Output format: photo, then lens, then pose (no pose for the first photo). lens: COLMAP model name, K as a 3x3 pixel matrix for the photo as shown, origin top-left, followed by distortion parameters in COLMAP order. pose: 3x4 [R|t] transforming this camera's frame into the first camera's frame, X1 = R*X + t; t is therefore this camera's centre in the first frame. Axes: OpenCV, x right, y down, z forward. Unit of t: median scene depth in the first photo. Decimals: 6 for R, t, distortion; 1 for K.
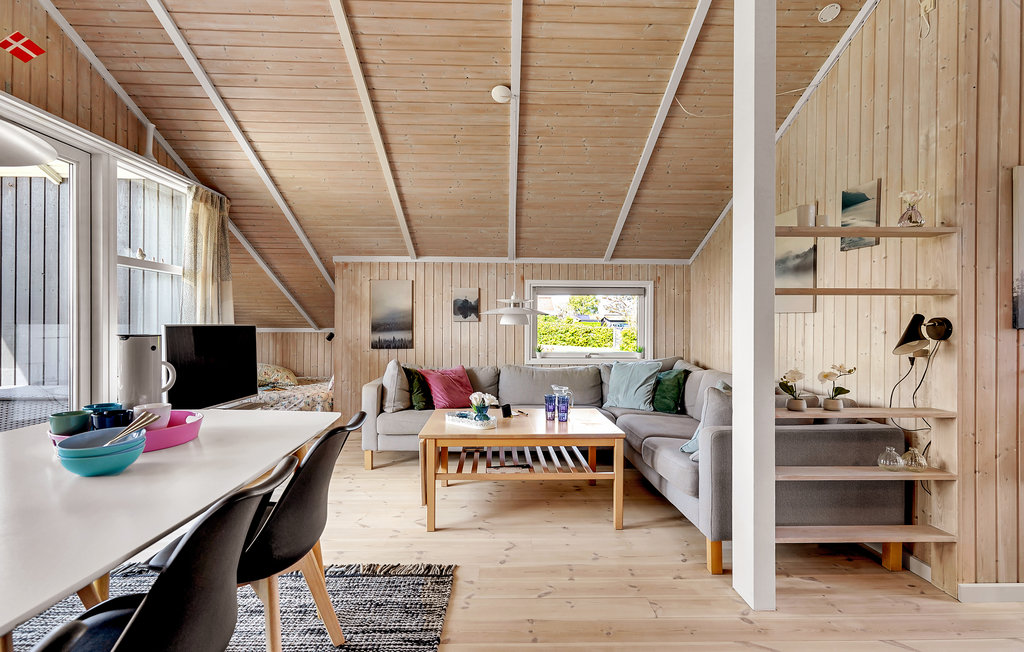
lens RADIAL K [[484.1, 0, 506.3], [0, 484.1, 330.2], [0, 0, 1]] dist [0.003088, 0.000587]
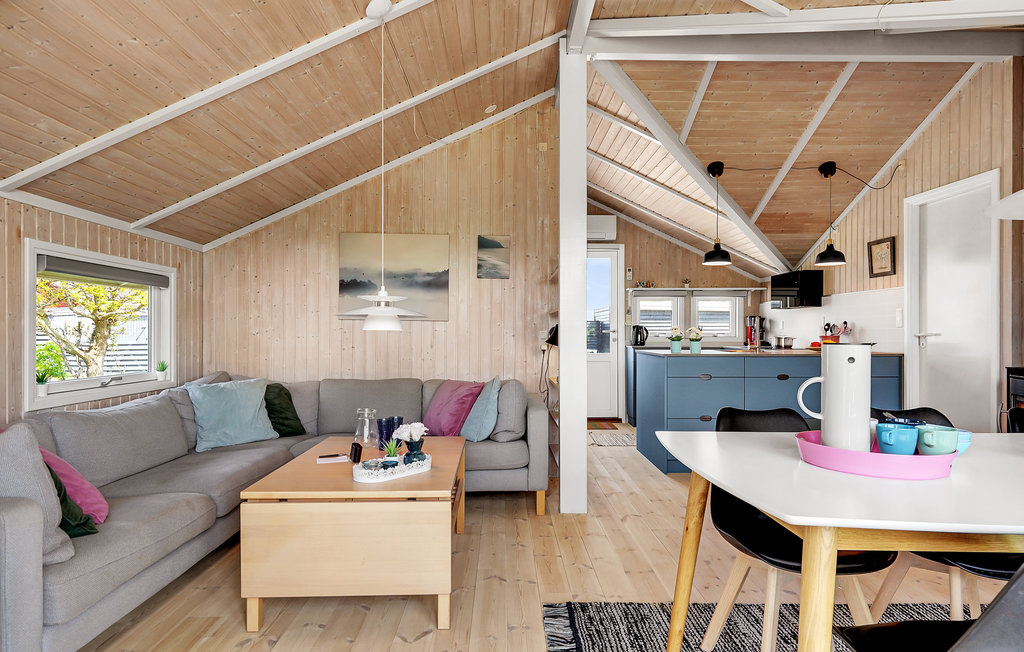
lens RADIAL K [[585.4, 0, 510.5], [0, 585.4, 351.9], [0, 0, 1]] dist [-0.020447, 0.001320]
pose [[-0.012208, -0.034829, 0.999319, -0.924698], [0.006770, 0.999367, 0.034914, -0.008594], [-0.999903, 0.007191, -0.011965, 0.861249]]
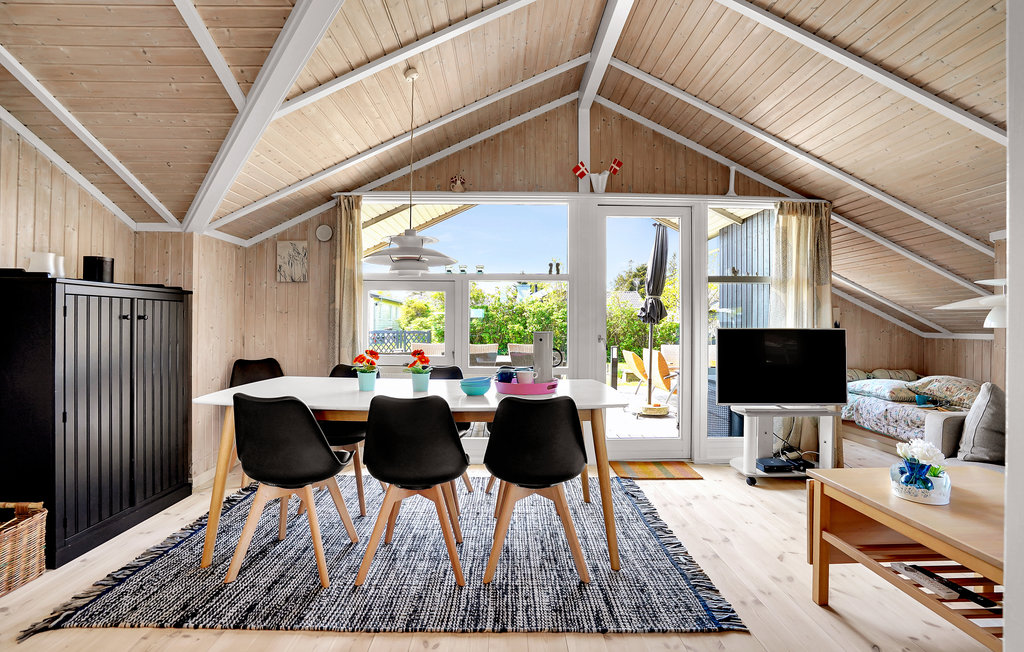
lens RADIAL K [[484.1, 0, 519.2], [0, 484.1, 326.6], [0, 0, 1]] dist [0.003088, 0.000587]
pose [[0.017375, -0.002594, -0.999846, 0.549006], [-0.017085, 0.999850, -0.002891, -0.002603], [0.999703, 0.017132, 0.017328, 0.484460]]
